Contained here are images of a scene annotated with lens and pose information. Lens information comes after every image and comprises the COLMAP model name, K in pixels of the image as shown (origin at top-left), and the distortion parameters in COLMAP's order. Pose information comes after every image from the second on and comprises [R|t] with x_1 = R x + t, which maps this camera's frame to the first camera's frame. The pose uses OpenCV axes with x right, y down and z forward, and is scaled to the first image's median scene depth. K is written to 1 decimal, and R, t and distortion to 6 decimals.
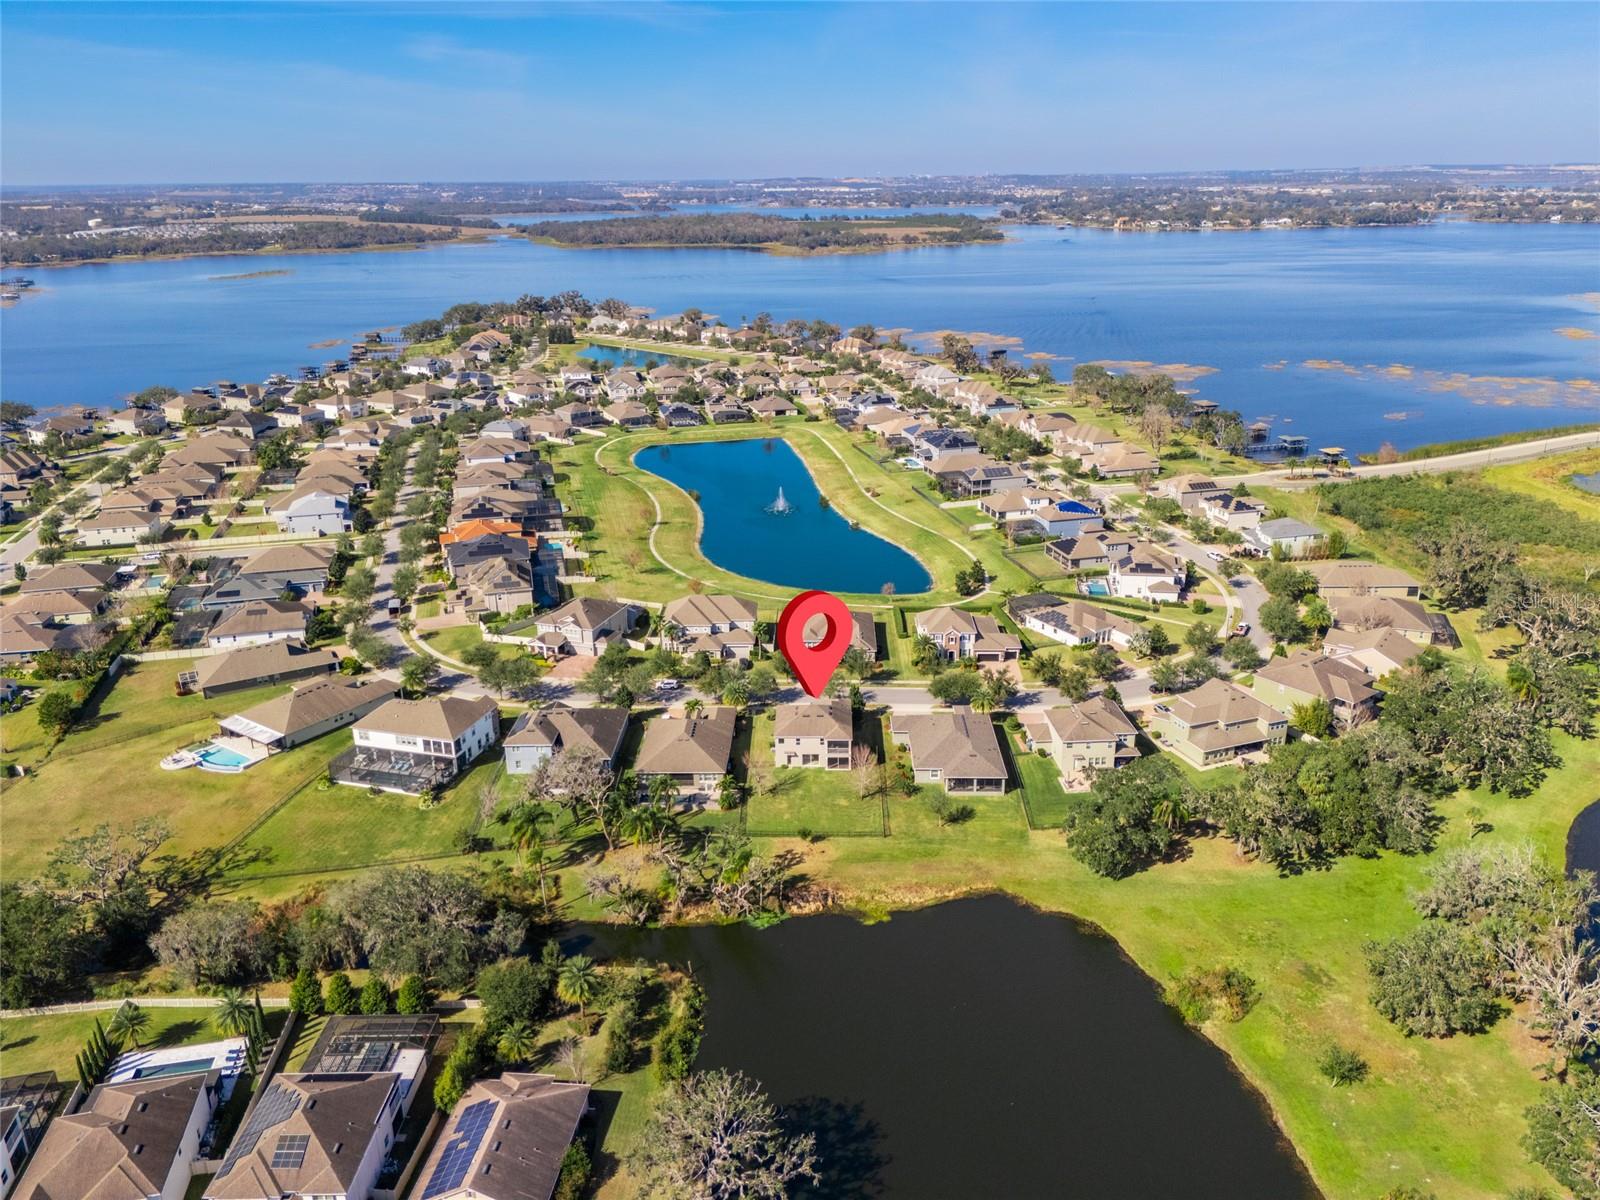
lens RADIAL K [[1218.7, 0, 800.0], [0, 1218.7, 600.0], [0, 0, 1]] dist [0.039034, 0.001348]
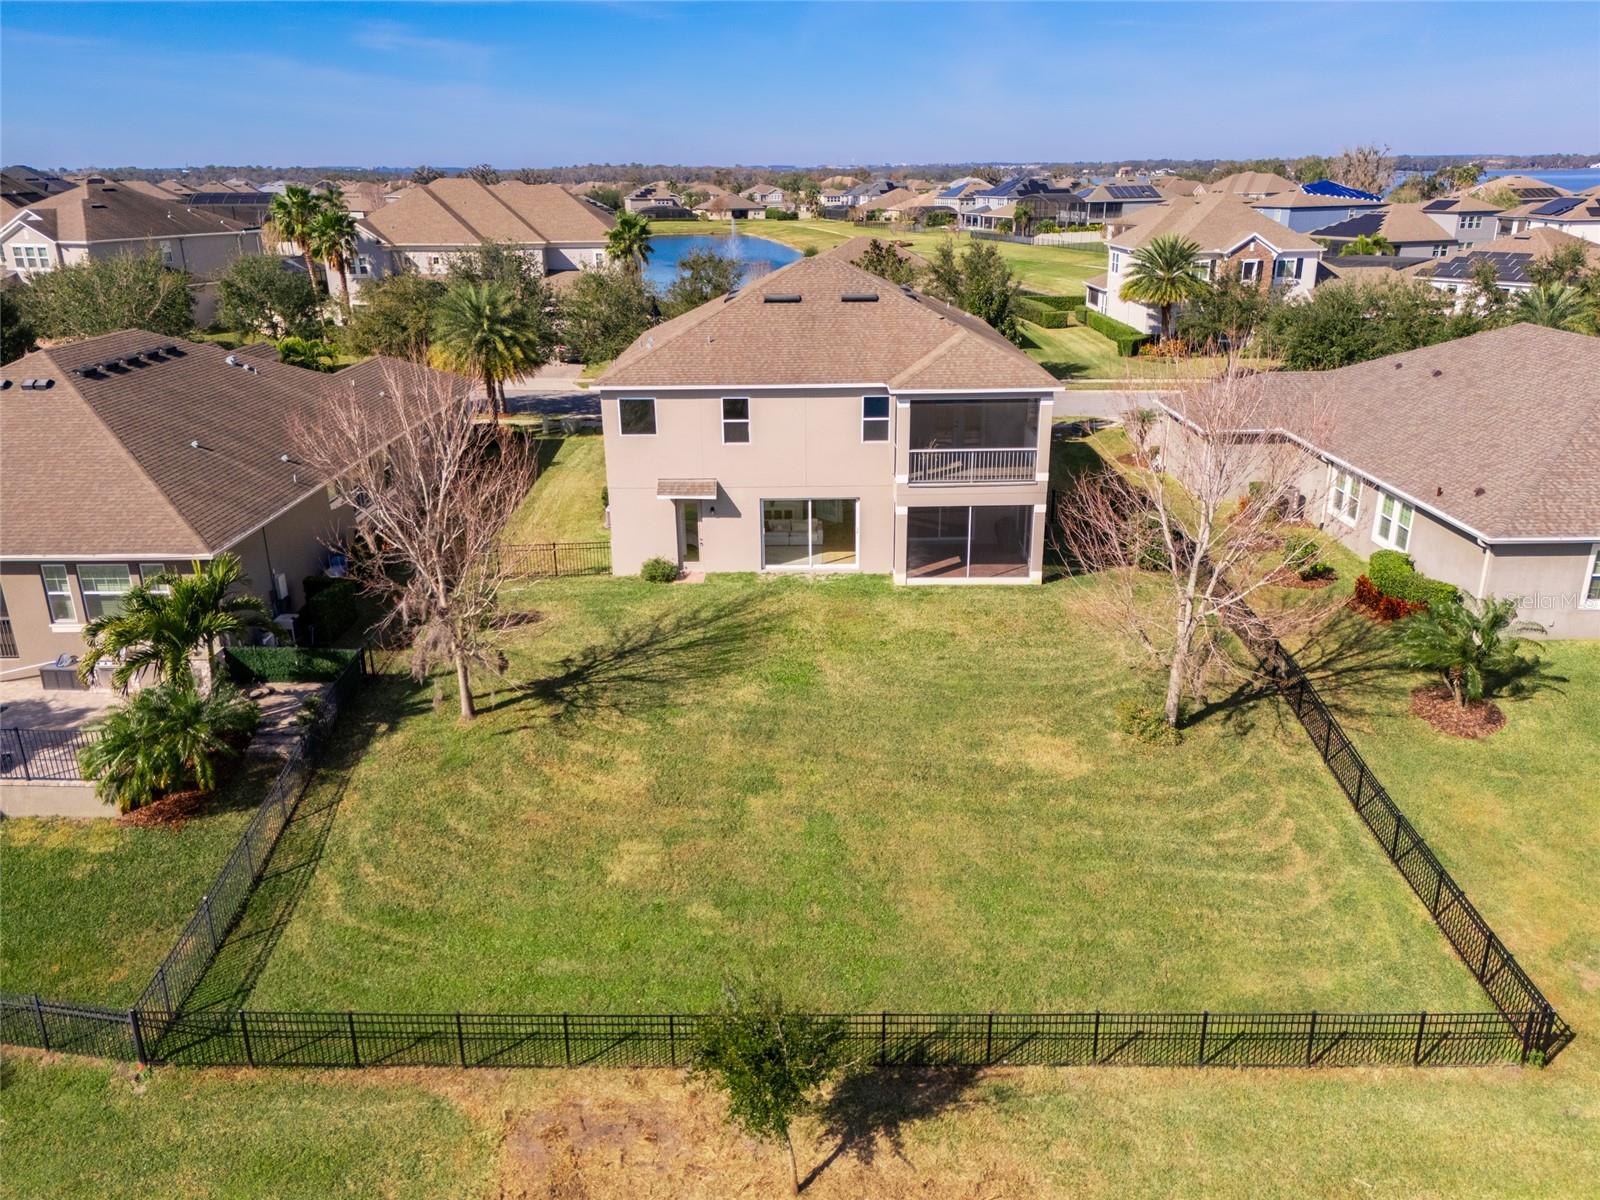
lens RADIAL K [[1218.7, 0, 800.0], [0, 1218.7, 600.0], [0, 0, 1]] dist [0.039034, 0.001348]
pose [[0.999727, -0.015875, 0.017151, 0.004096], [0.016054, 0.999817, -0.010368, 0.143085], [-0.016983, 0.010641, 0.999799, 0.825927]]
